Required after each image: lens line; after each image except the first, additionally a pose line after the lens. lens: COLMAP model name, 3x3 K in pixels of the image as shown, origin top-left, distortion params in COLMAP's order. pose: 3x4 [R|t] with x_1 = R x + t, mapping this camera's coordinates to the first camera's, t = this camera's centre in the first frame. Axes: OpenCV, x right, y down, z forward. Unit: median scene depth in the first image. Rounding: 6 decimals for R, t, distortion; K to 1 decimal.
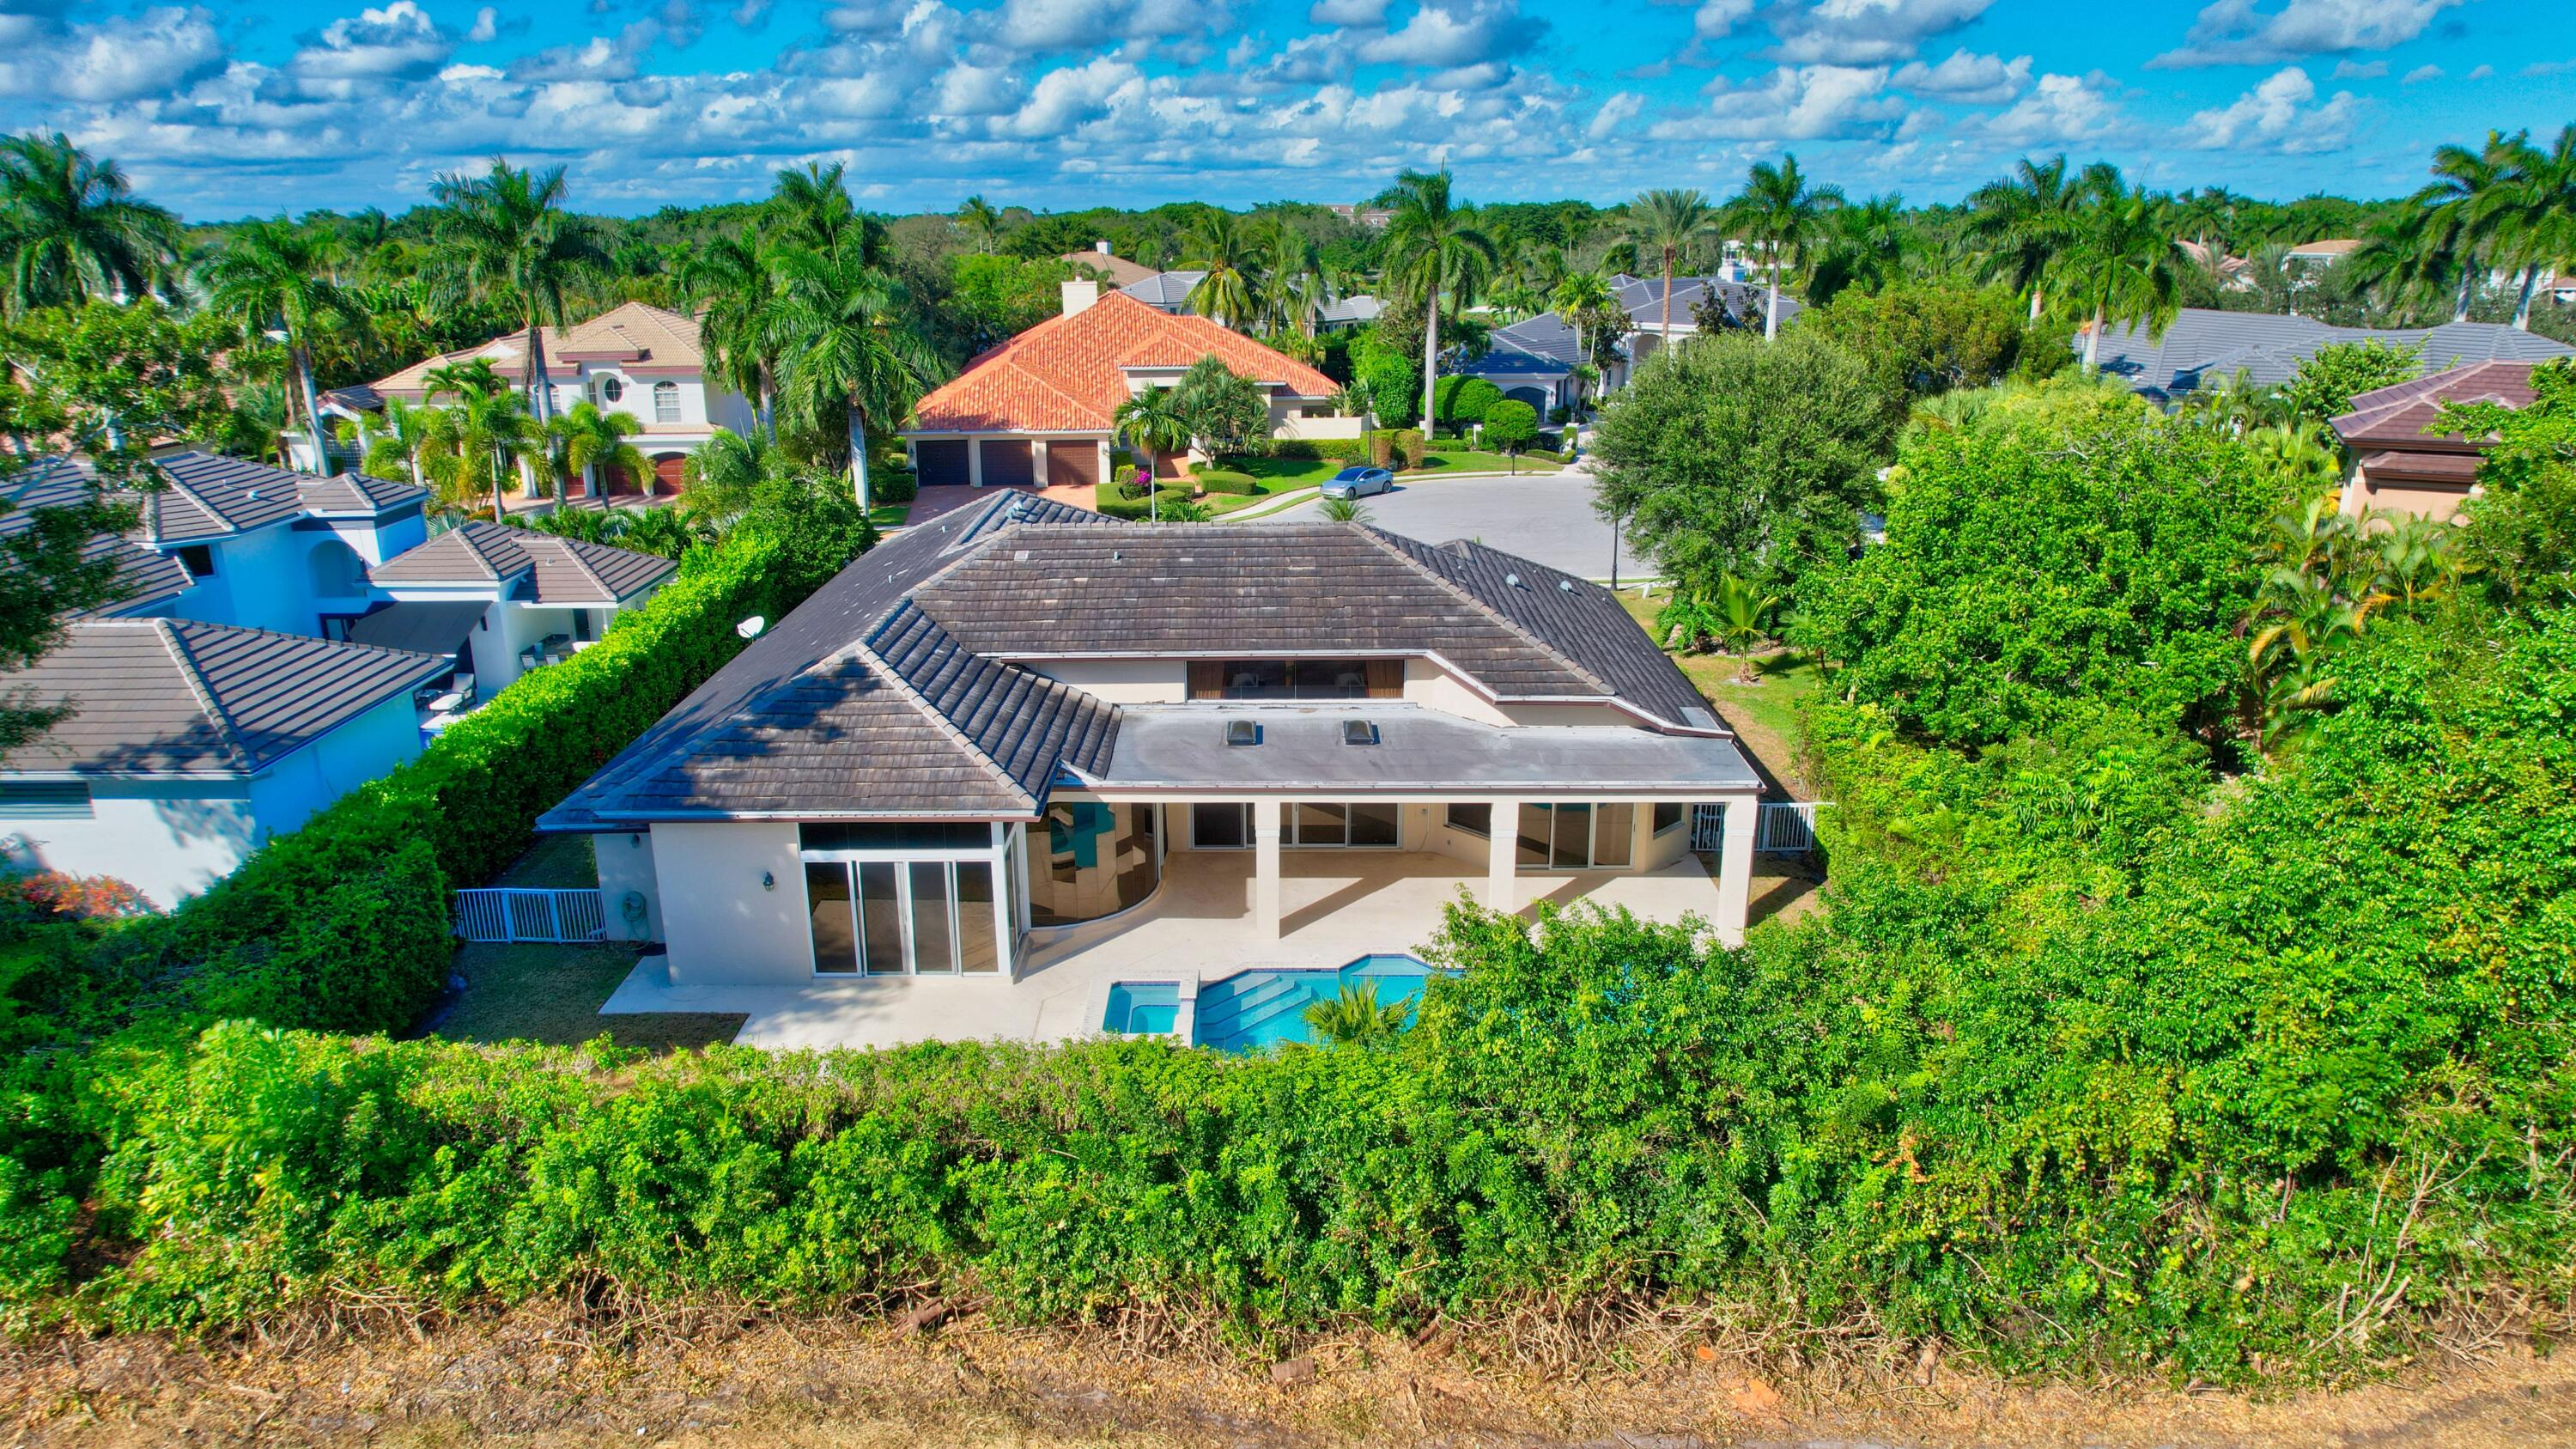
lens RADIAL K [[1649.8, 0, 1288.0], [0, 1649.8, 724.5], [0, 0, 1]] dist [-0.061148, 0.030195]
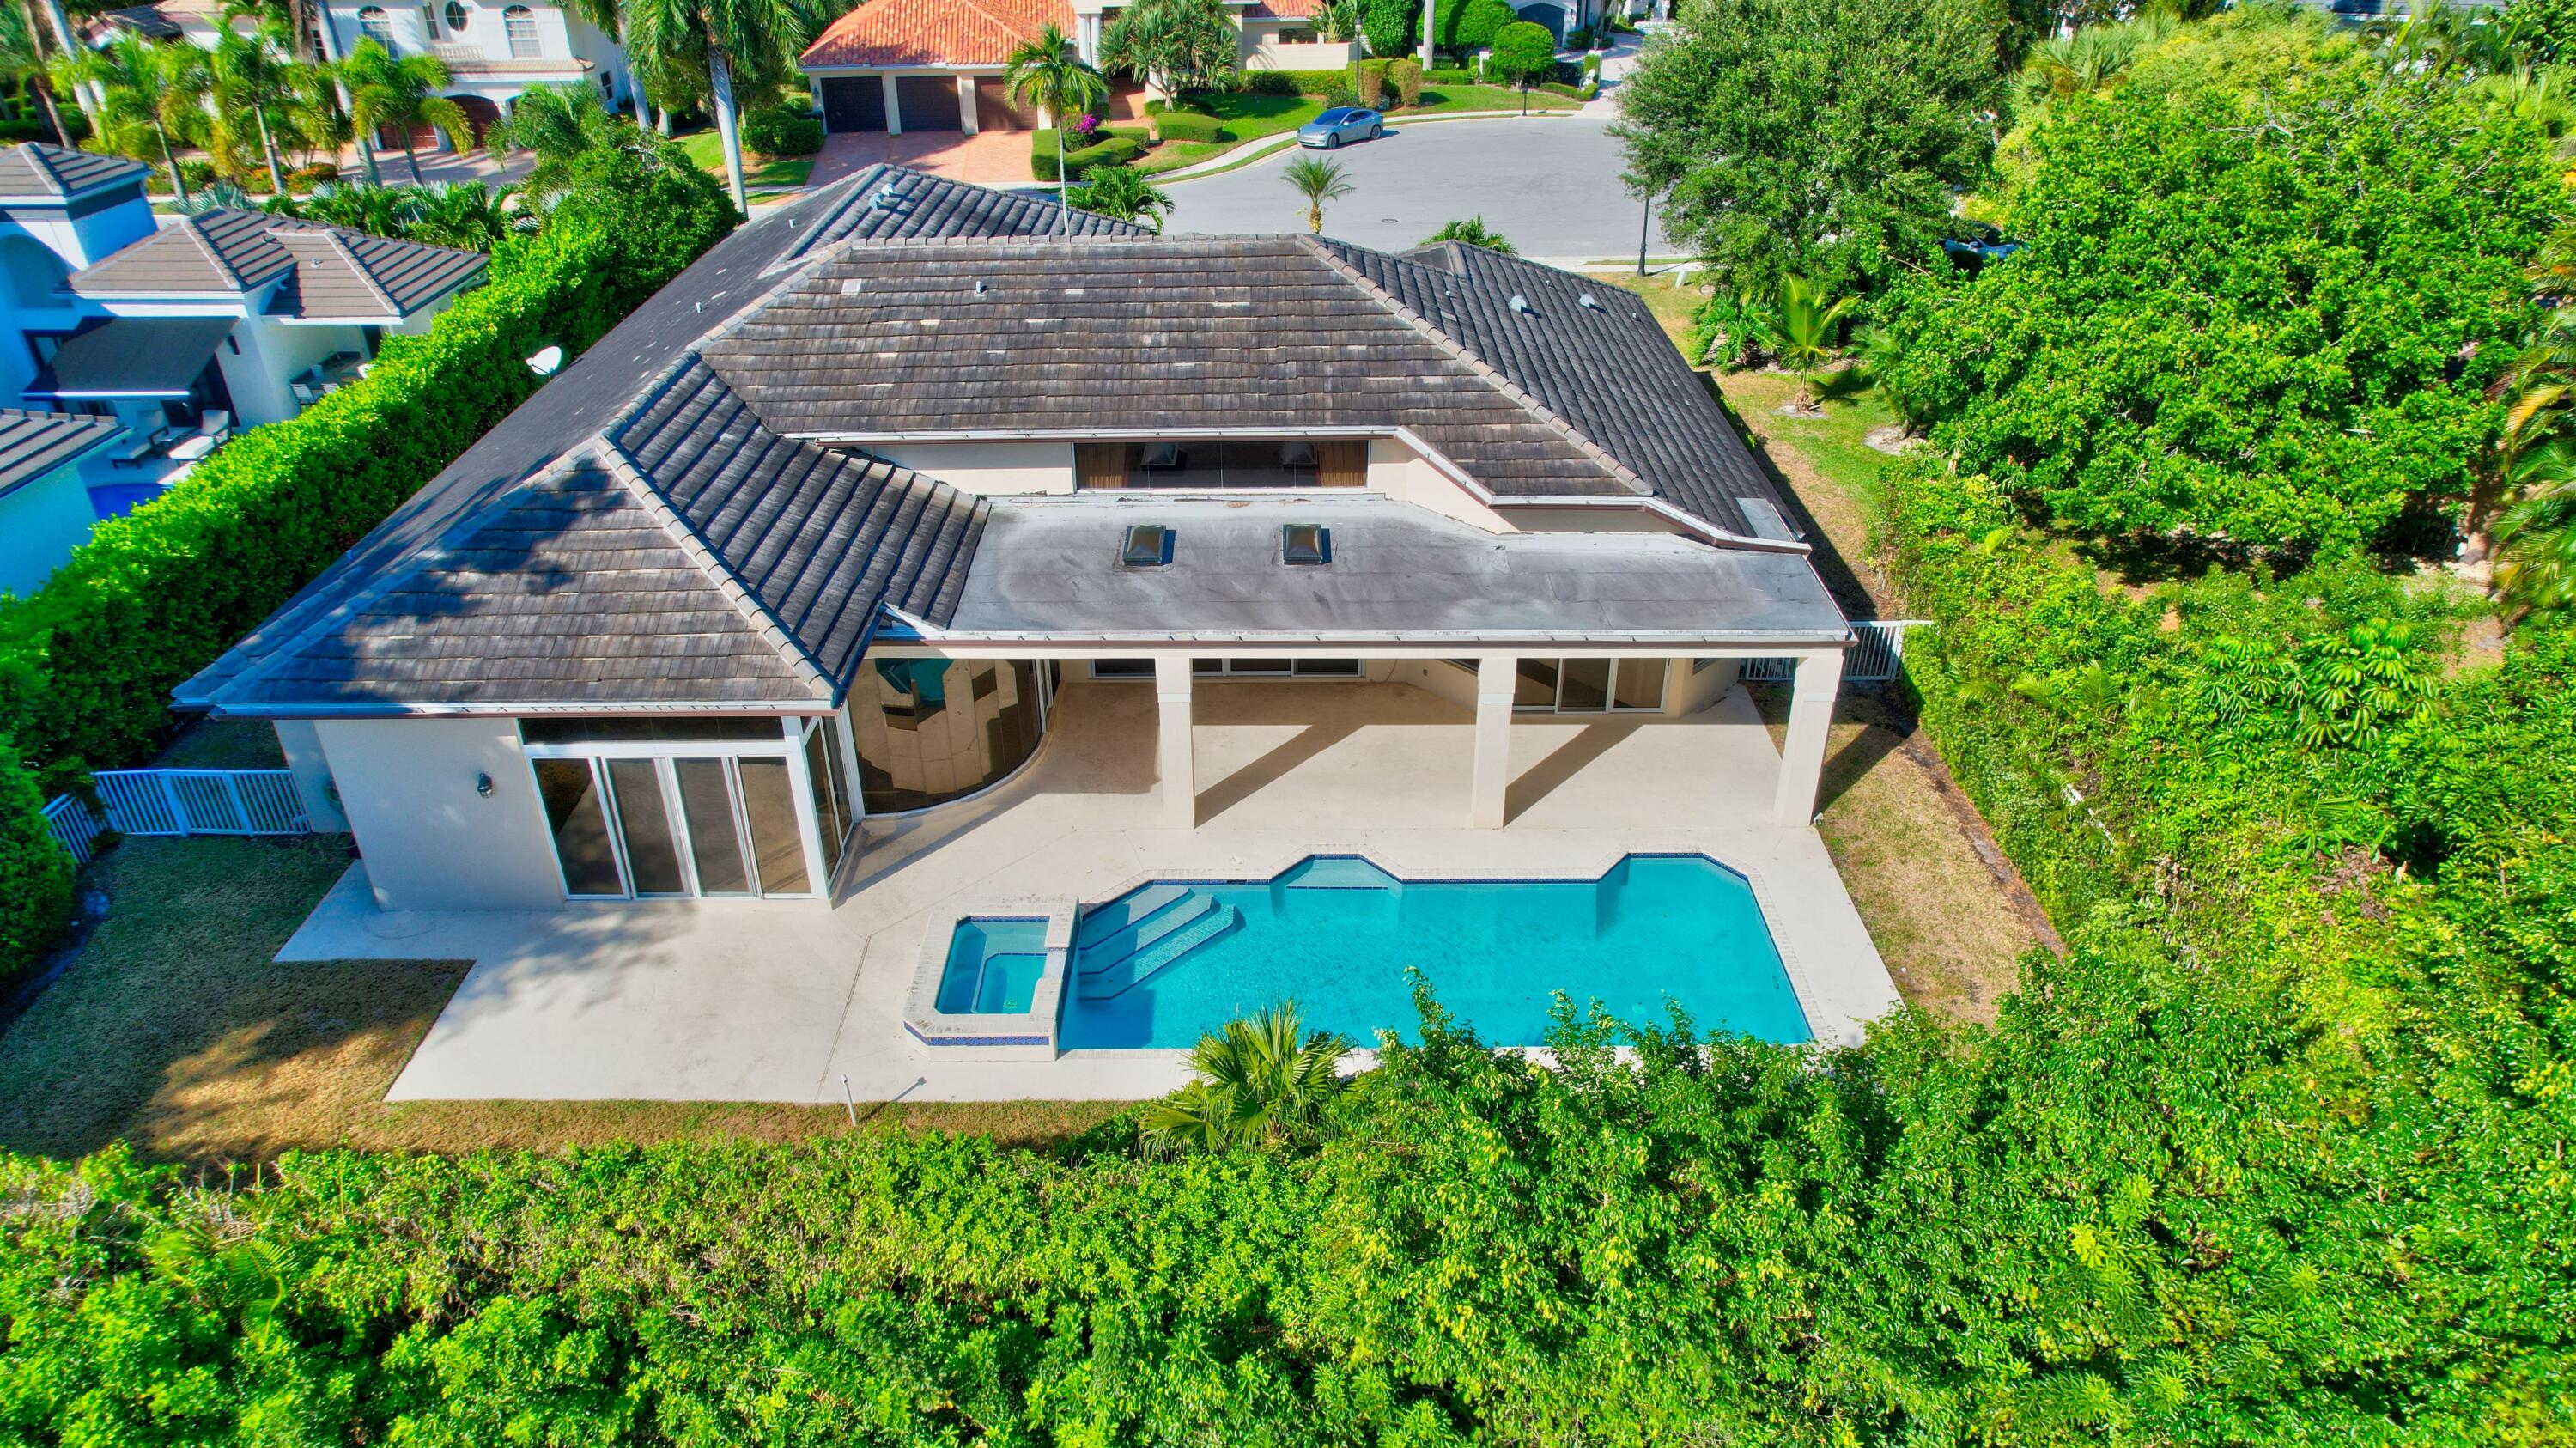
lens RADIAL K [[1654.8, 0, 1288.0], [0, 1654.8, 724.0], [0, 0, 1]] dist [-0.087709, 0.085153]
pose [[0.999999, -0.001052, -0.000334, 0.034299], [0.001100, 0.975518, 0.219917, -0.074638], [0.000095, -0.219918, 0.975518, 0.248415]]
